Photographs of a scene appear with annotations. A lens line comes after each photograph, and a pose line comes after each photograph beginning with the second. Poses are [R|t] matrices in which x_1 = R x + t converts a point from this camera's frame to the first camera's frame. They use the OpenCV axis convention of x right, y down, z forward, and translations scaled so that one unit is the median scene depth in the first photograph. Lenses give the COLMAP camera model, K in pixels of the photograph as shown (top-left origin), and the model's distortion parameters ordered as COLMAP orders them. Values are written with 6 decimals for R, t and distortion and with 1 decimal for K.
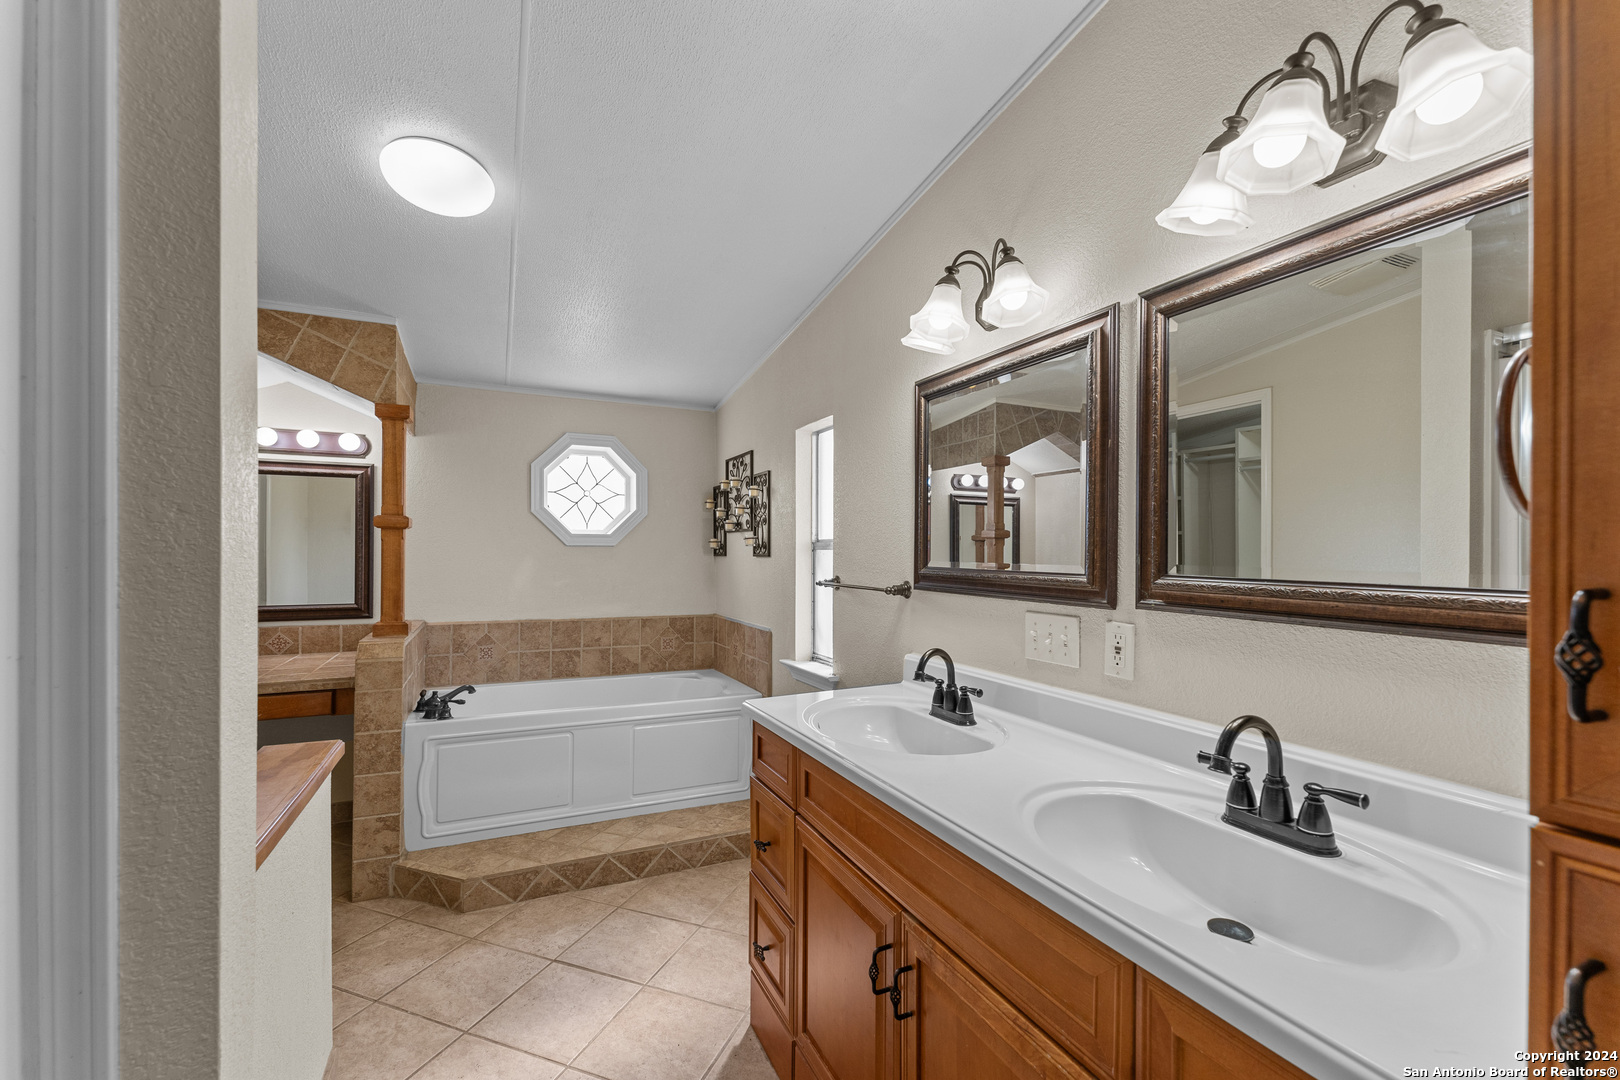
lens RADIAL K [[665.4, 0, 810.0], [0, 665.4, 540.0], [0, 0, 1]] dist [0.000078, -0.000089]
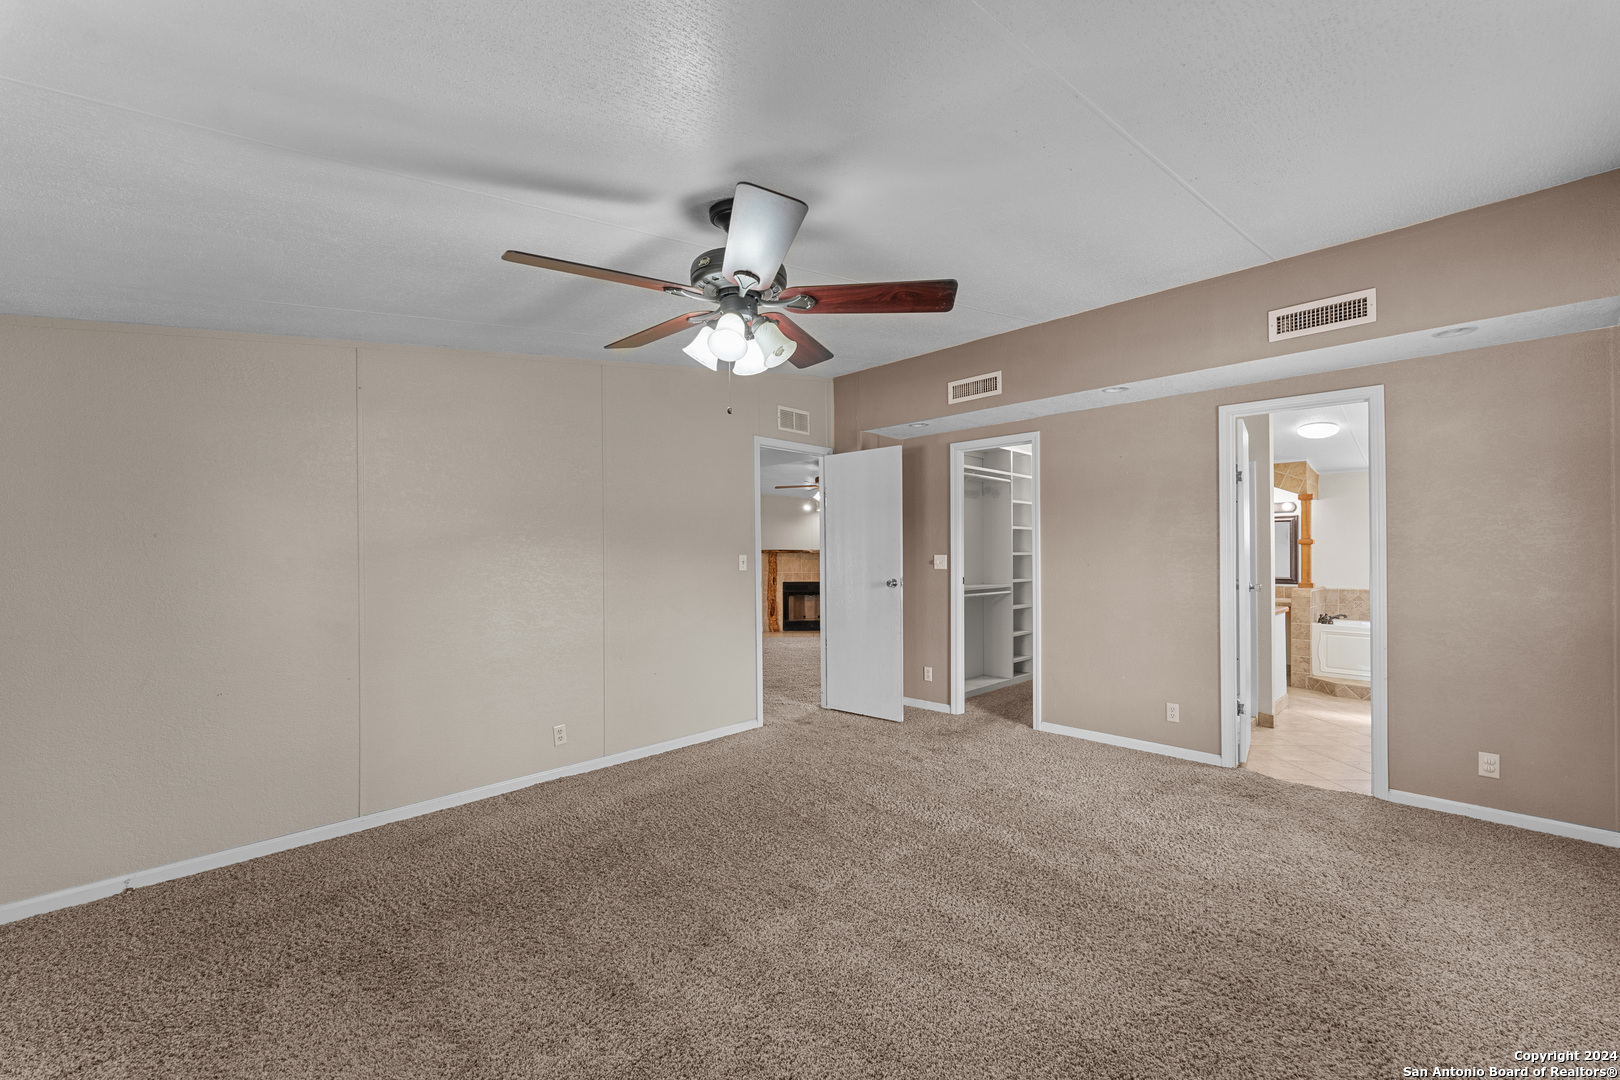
lens RADIAL K [[657.1, 0, 805.1], [0, 657.1, 552.9], [0, 0, 1]] dist [0.000666, 0.000026]
pose [[0.333236, -0.004815, -0.942831, 1.012411], [0.013685, 0.999906, -0.000270, -0.010266], [0.942744, -0.012813, 0.333271, -1.504396]]
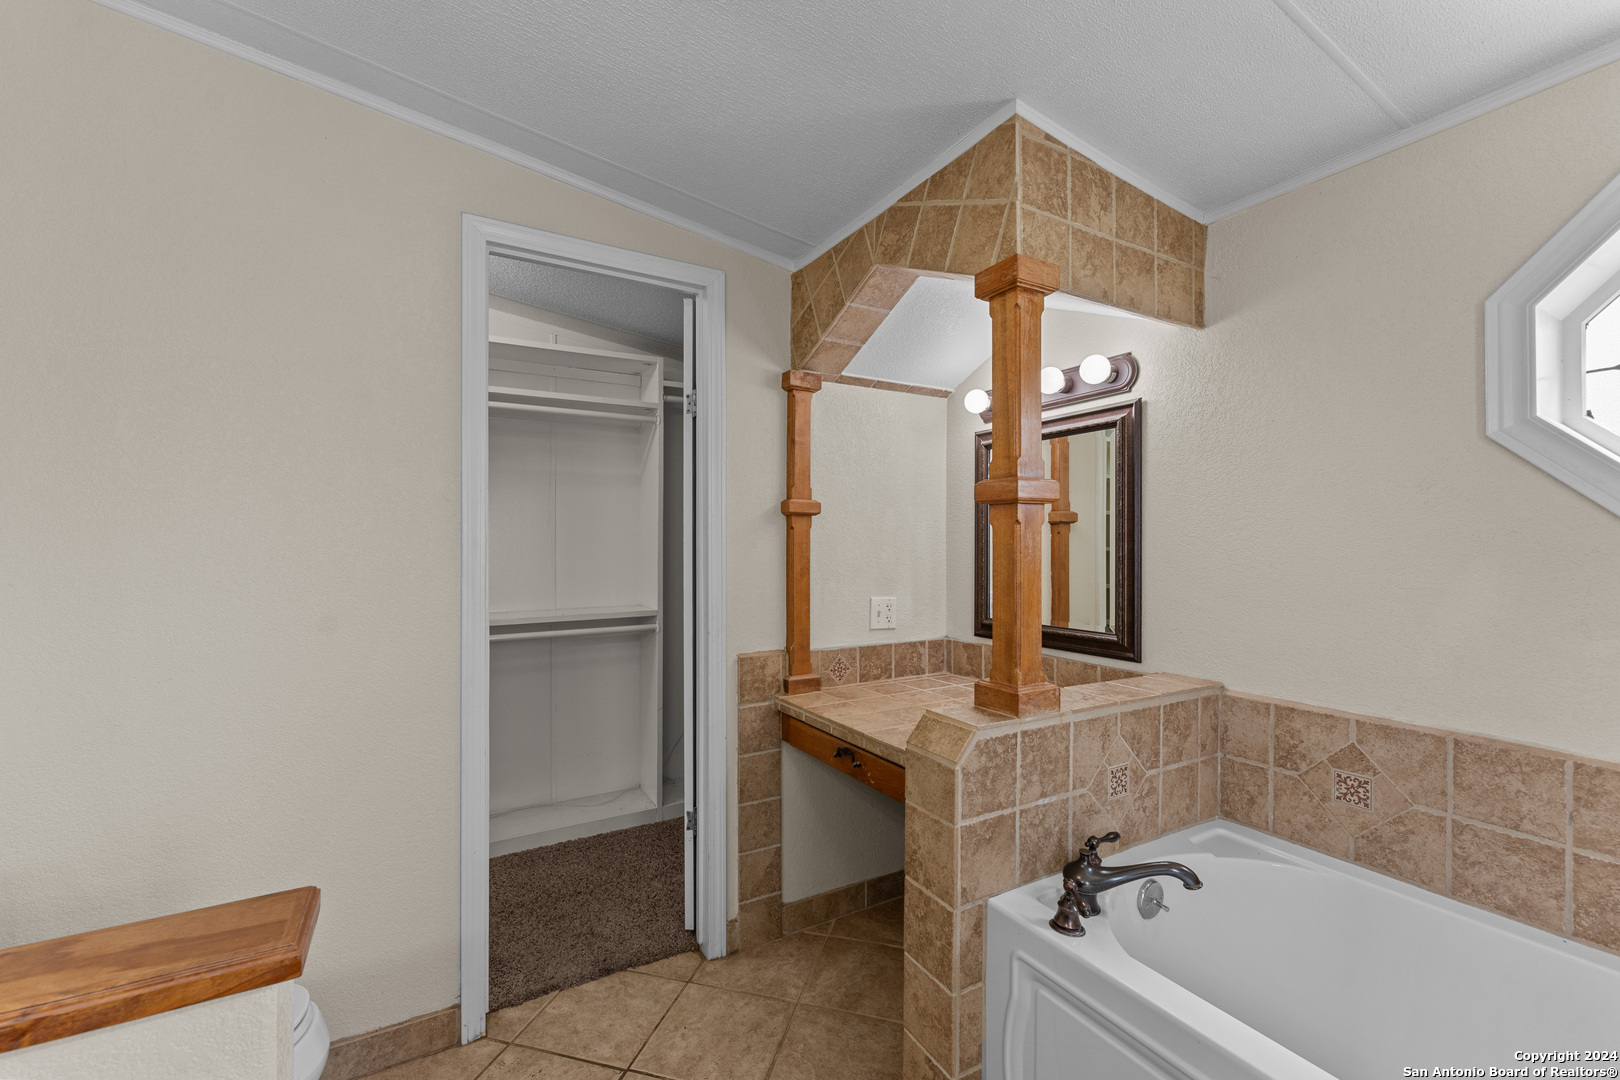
lens RADIAL K [[665.4, 0, 810.0], [0, 665.4, 540.0], [0, 0, 1]] dist [0.000078, -0.000089]
pose [[0.082920, -0.013535, -0.996464, -0.117940], [0.015507, 0.999804, -0.012290, 0.015159], [0.996436, -0.014433, 0.083114, 0.776819]]
